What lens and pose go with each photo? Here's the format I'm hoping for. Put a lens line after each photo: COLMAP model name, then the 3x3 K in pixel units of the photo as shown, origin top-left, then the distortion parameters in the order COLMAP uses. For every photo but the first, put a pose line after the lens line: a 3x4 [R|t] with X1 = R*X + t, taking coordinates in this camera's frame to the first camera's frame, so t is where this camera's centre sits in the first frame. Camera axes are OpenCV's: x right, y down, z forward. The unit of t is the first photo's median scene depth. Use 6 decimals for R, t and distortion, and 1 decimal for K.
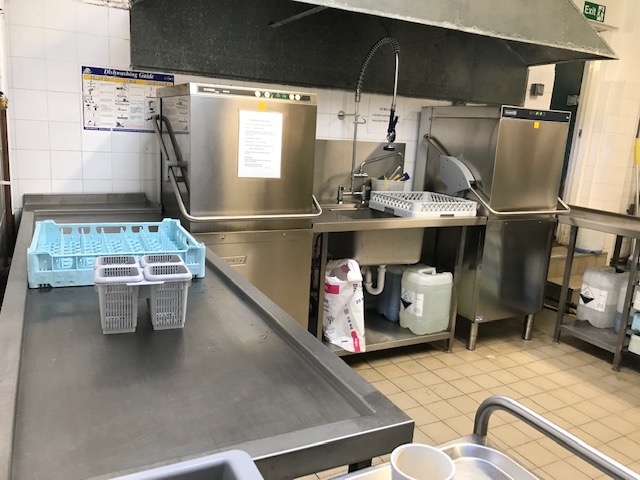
lens RADIAL K [[518.9, 0, 319.0], [0, 518.9, 240.5], [0, 0, 1]] dist [0.022852, -0.004004]
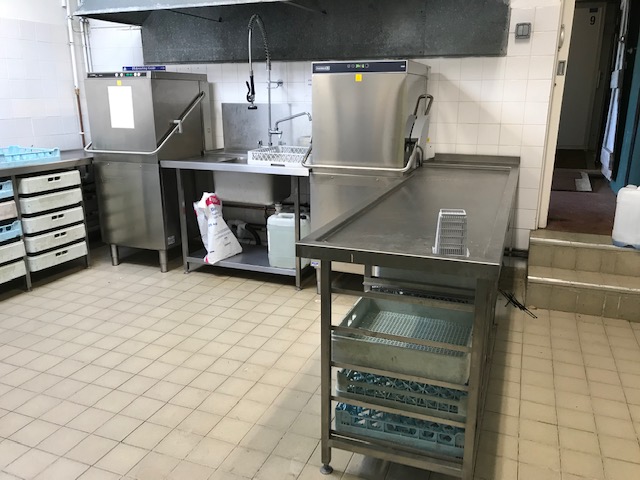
lens RADIAL K [[518.9, 0, 319.1], [0, 518.9, 241.4], [0, 0, 1]] dist [0.022852, -0.004004]
pose [[0.657596, 0.144929, -0.739299, 1.136407], [-0.122405, 0.988836, 0.084969, 0.011166], [0.743360, 0.034619, 0.667995, 0.292182]]
